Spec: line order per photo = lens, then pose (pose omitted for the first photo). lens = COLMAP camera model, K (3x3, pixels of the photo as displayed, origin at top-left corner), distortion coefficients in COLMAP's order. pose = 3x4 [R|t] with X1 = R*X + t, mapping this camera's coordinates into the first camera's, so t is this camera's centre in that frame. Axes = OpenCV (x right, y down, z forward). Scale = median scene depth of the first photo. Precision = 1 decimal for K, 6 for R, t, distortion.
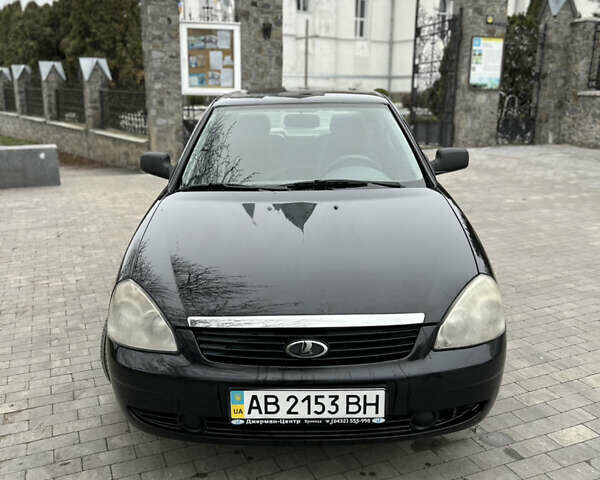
lens RADIAL K [[574.6, 0, 300.0], [0, 574.6, 240.0], [0, 0, 1]] dist [0.014289, -0.023330]
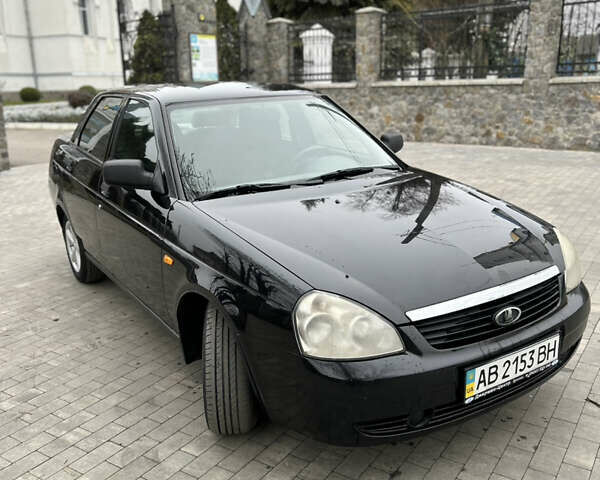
lens RADIAL K [[574.6, 0, 300.0], [0, 574.6, 240.0], [0, 0, 1]] dist [0.014289, -0.023330]
pose [[0.844192, -0.157391, 0.512414, -0.130141], [0.155059, 0.986756, 0.047632, -0.009735], [-0.513124, 0.039244, 0.857417, 0.040047]]
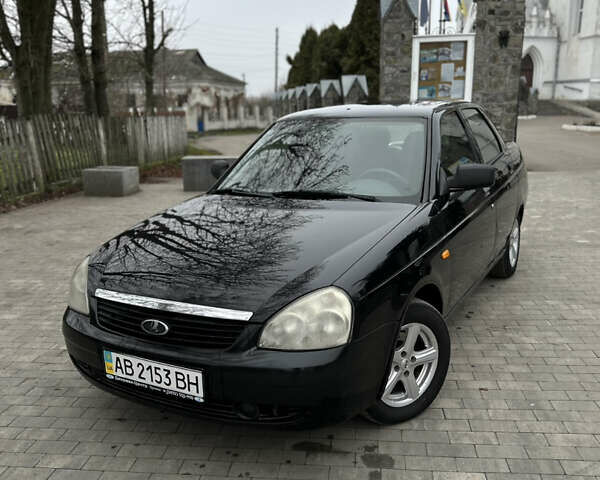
lens RADIAL K [[574.6, 0, 300.0], [0, 574.6, 240.0], [0, 0, 1]] dist [0.014289, -0.023330]
pose [[0.879594, 0.085141, -0.468044, 0.124973], [-0.094047, 0.995558, 0.004358, -0.003578], [0.466336, 0.040185, 0.883694, 0.011816]]
